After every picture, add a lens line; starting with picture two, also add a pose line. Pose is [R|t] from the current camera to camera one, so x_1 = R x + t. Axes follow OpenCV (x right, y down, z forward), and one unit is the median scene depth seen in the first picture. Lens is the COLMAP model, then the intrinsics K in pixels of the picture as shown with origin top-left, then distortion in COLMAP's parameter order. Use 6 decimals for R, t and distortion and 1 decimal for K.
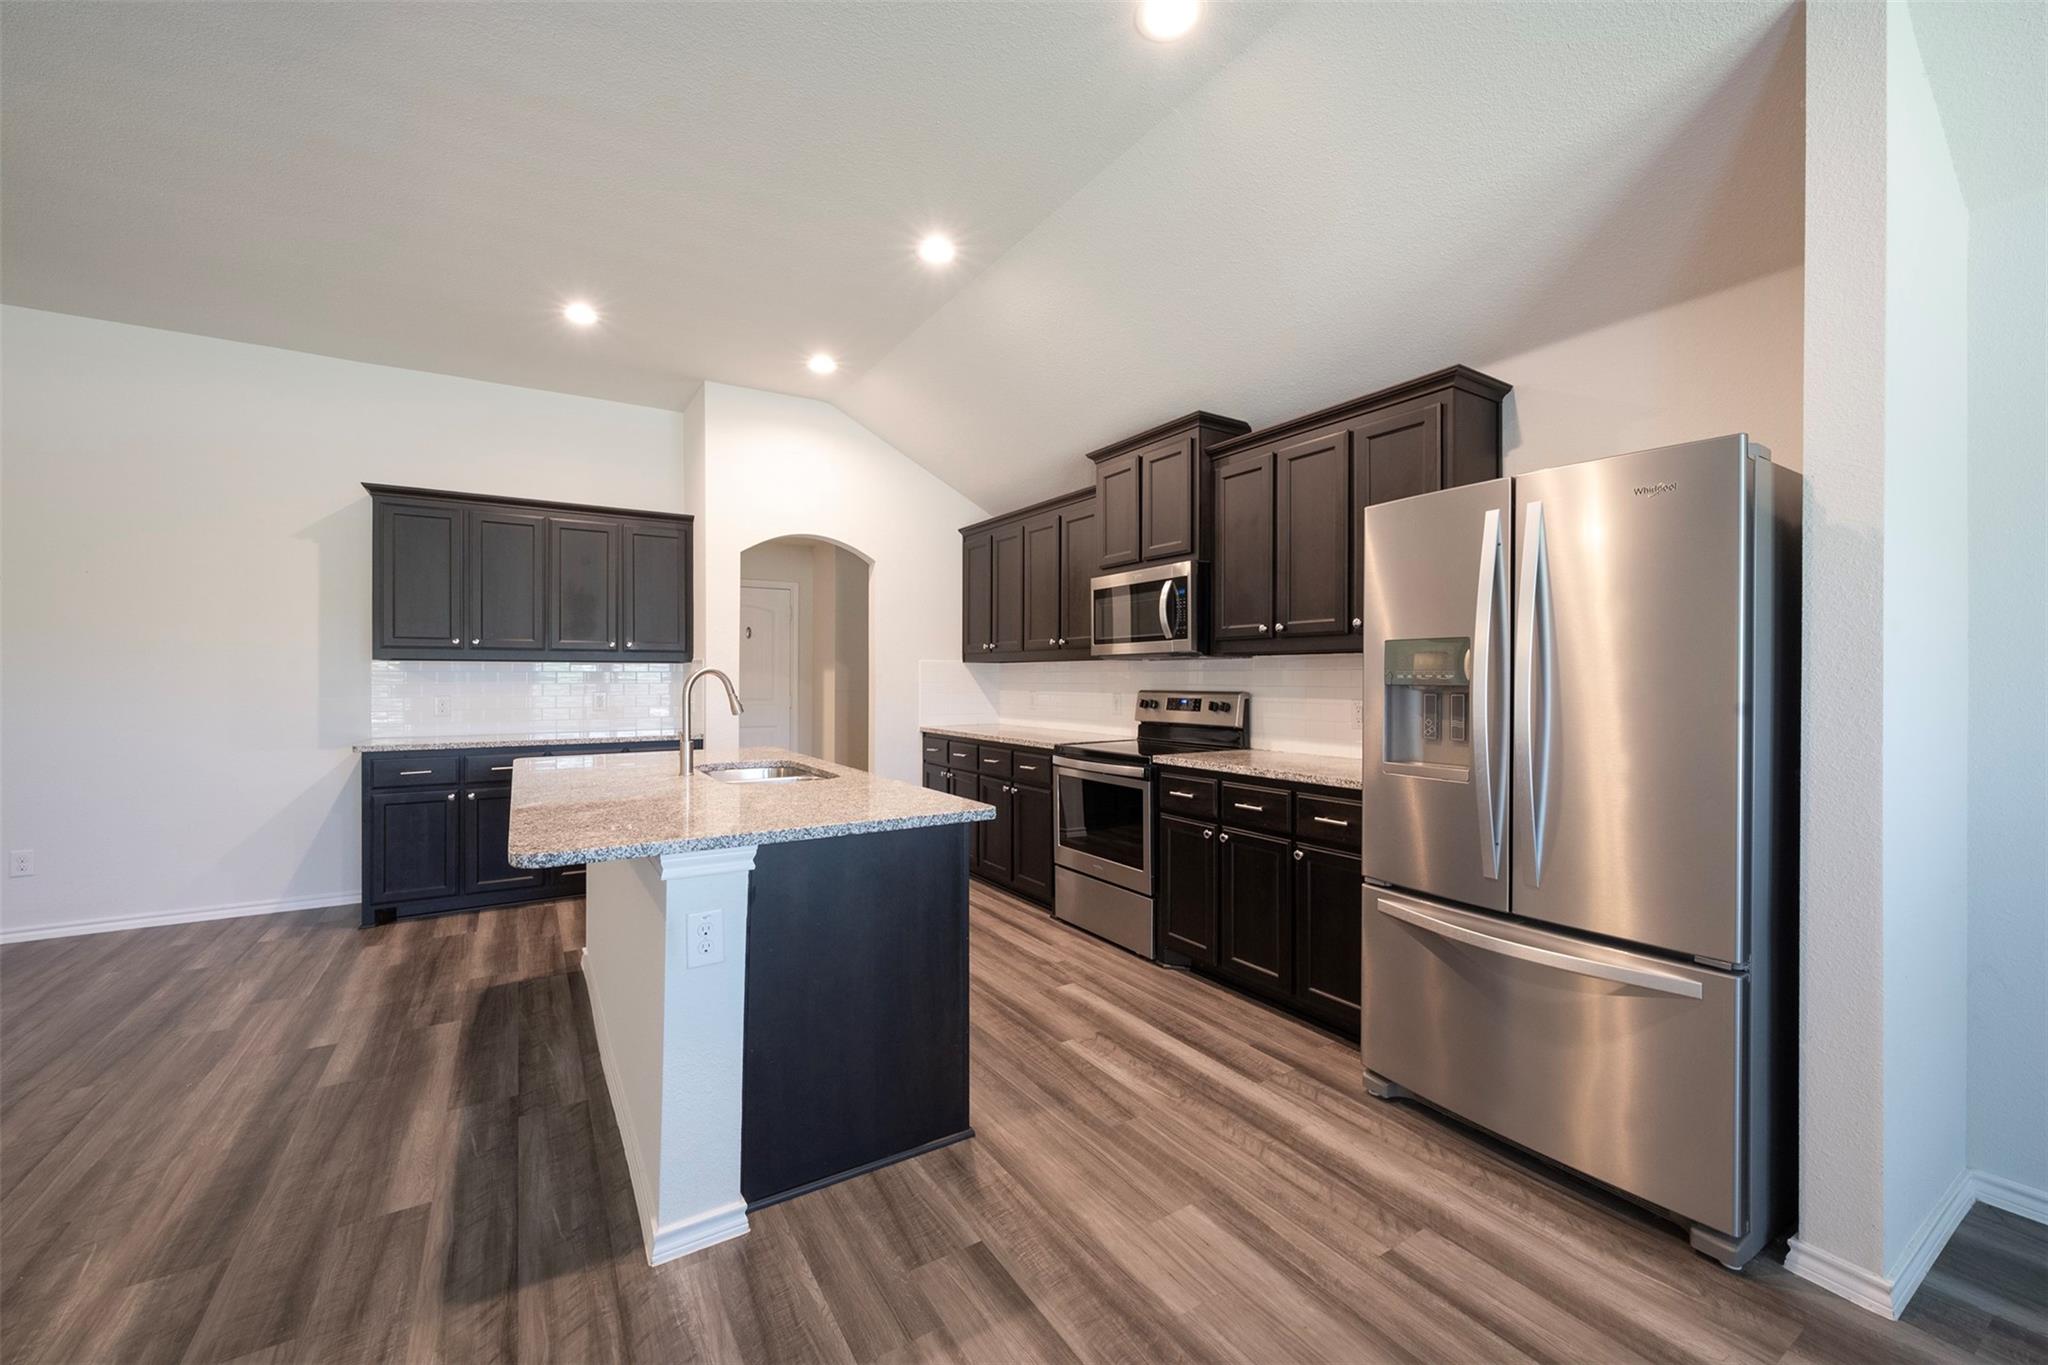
lens RADIAL K [[811.3, 0, 1020.8], [0, 811.3, 676.3], [0, 0, 1]] dist [-0.001423, 0.000306]
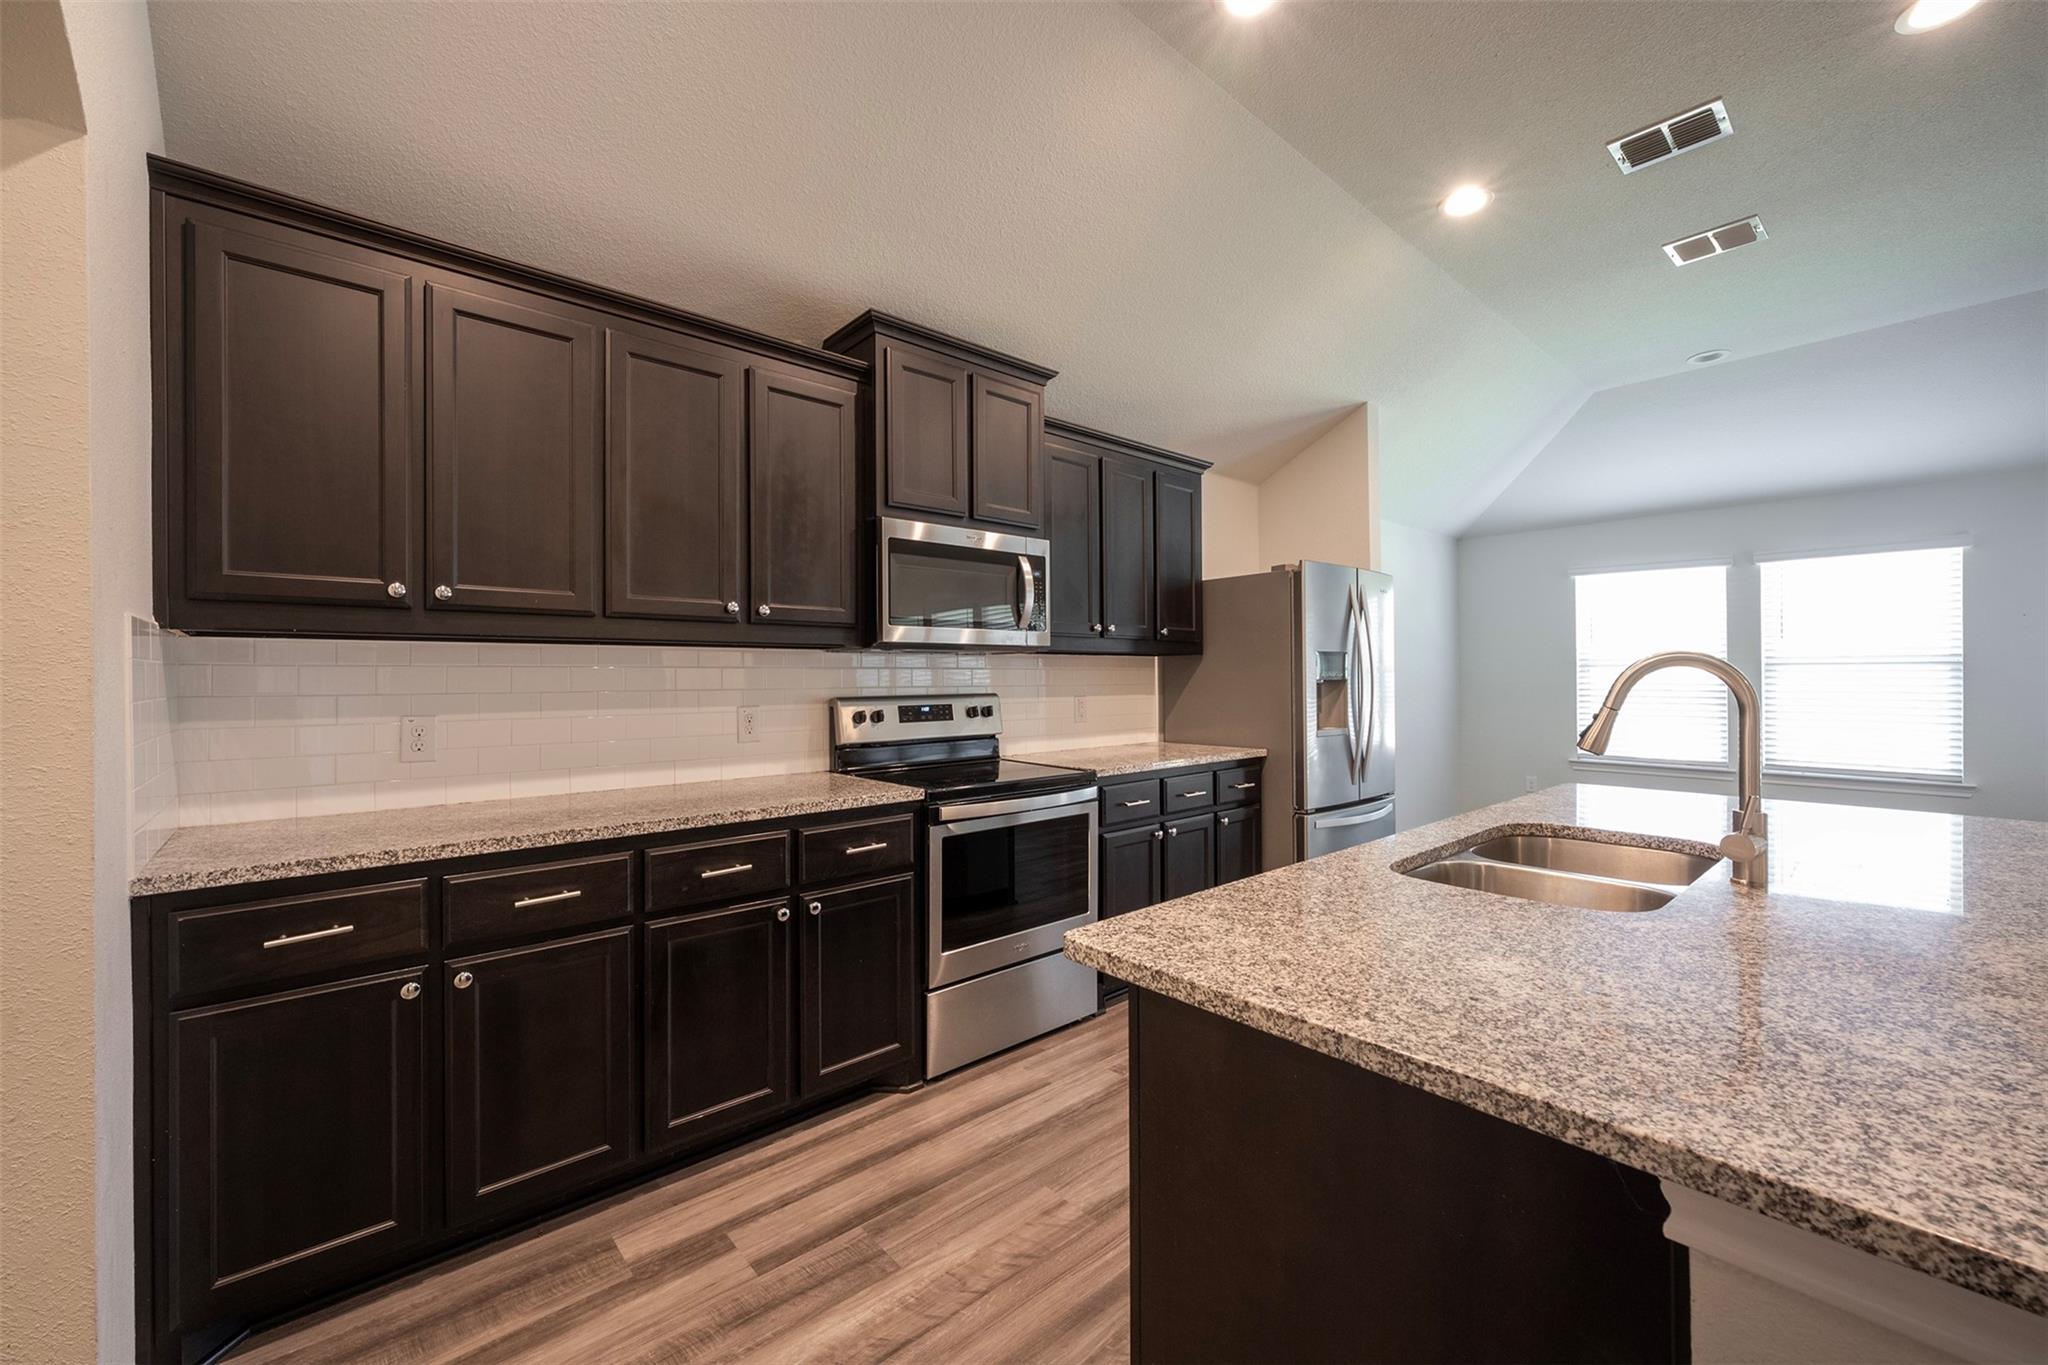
lens RADIAL K [[811.3, 0, 1021.2], [0, 811.3, 680.1], [0, 0, 1]] dist [-0.001423, 0.000306]
pose [[-0.165657, -0.003944, 0.986176, -0.602600], [0.005068, 0.999975, 0.004851, 0.000871], [-0.986170, 0.005802, -0.165633, 1.122313]]
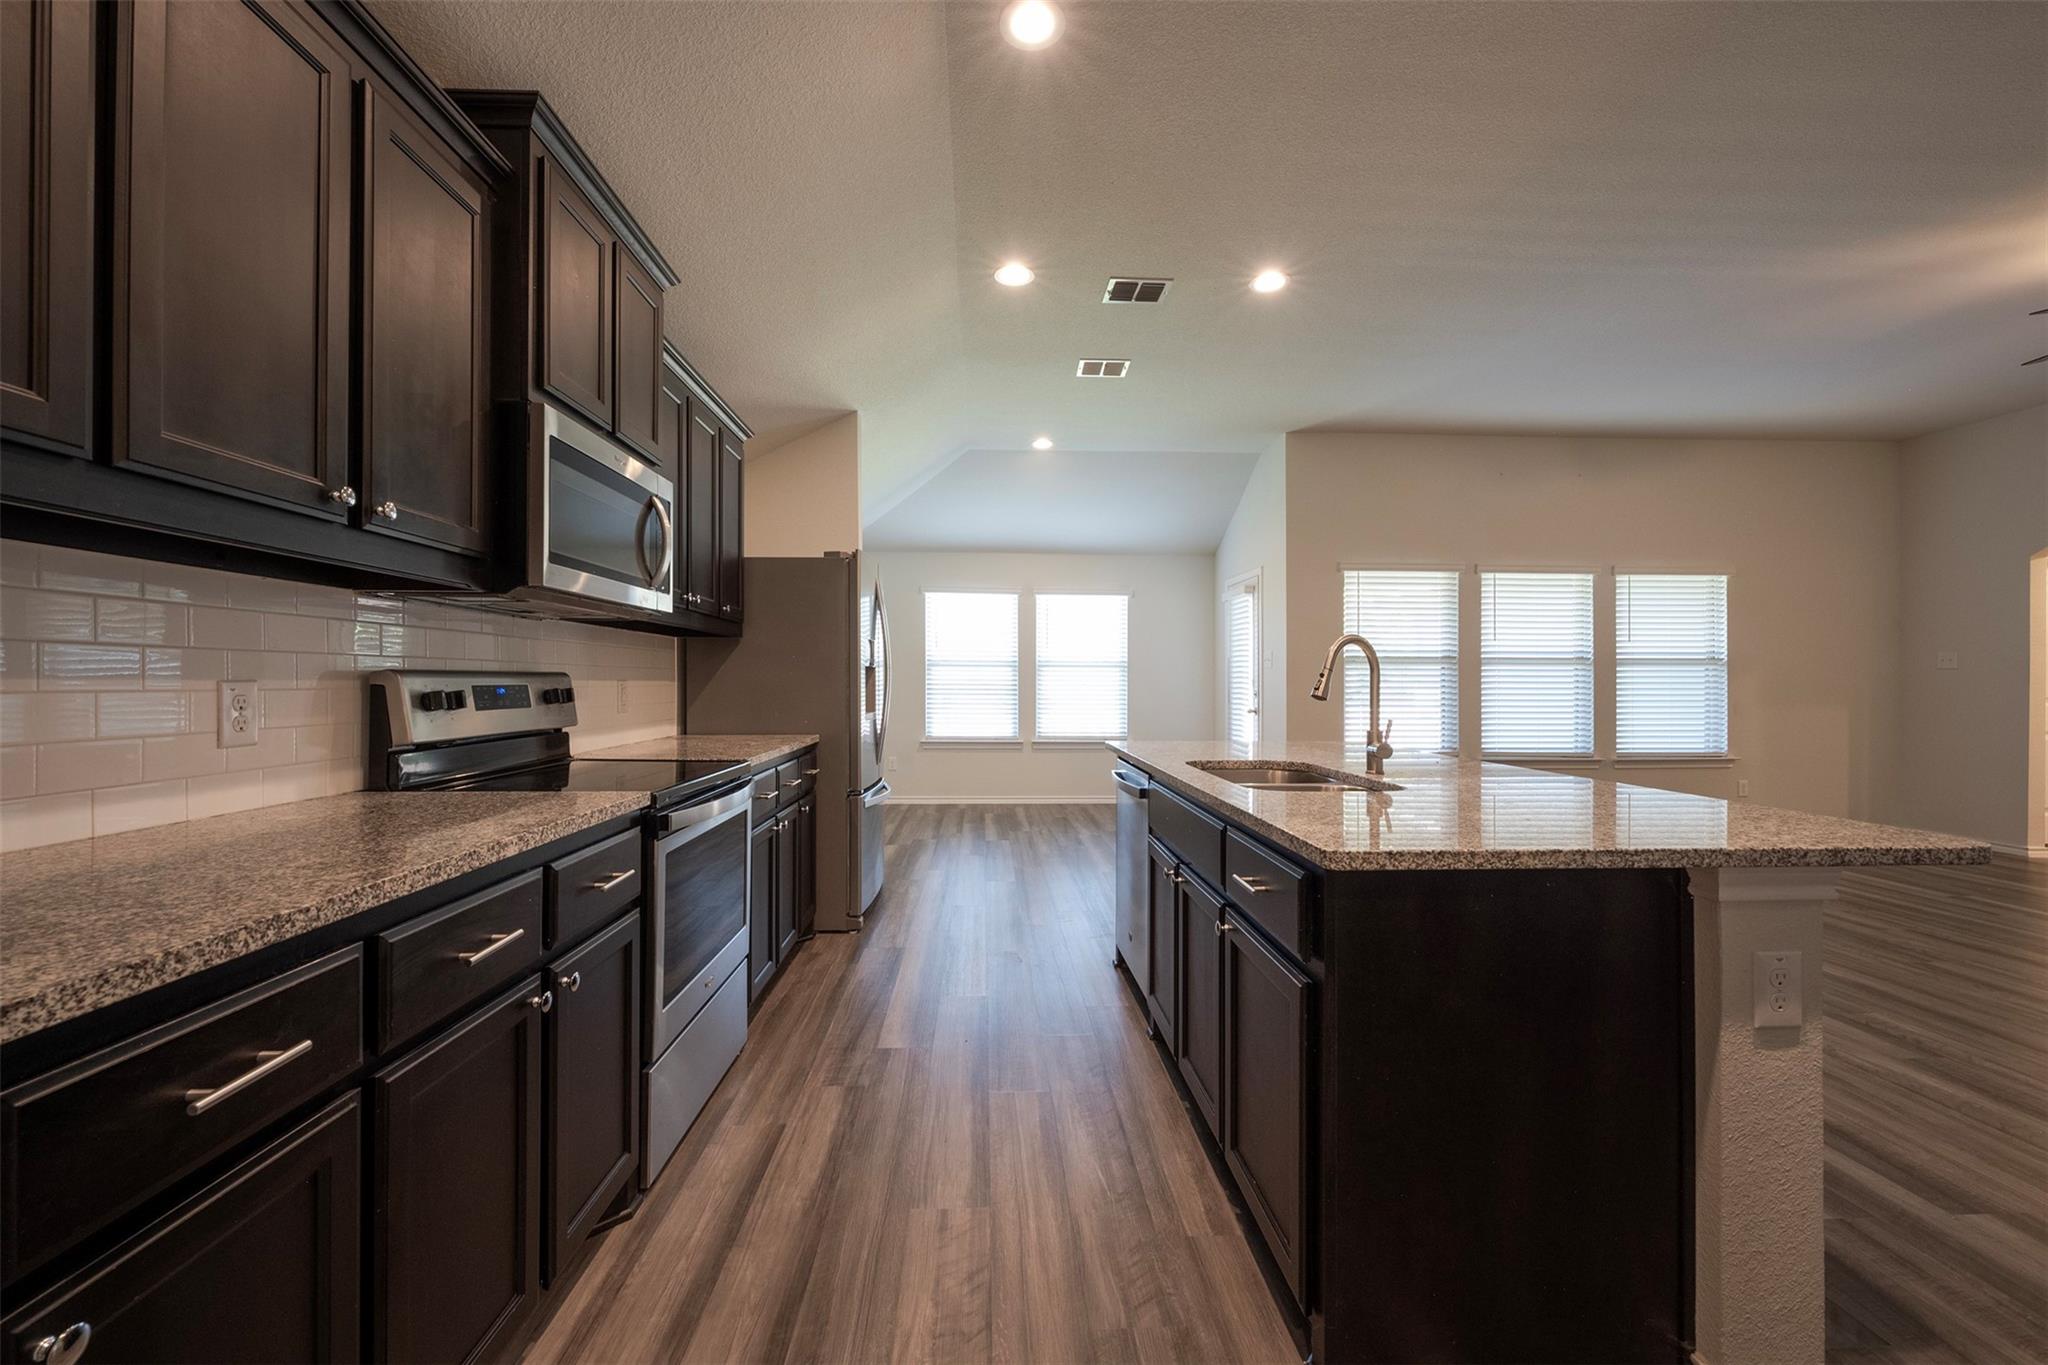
lens RADIAL K [[811.3, 0, 1022.3], [0, 811.3, 679.0], [0, 0, 1]] dist [-0.001423, 0.000306]
pose [[-0.873570, -0.001755, 0.486696, -0.374075], [-0.003232, 0.999992, -0.002195, 0.025170], [-0.486688, -0.003490, -0.873569, 1.399635]]
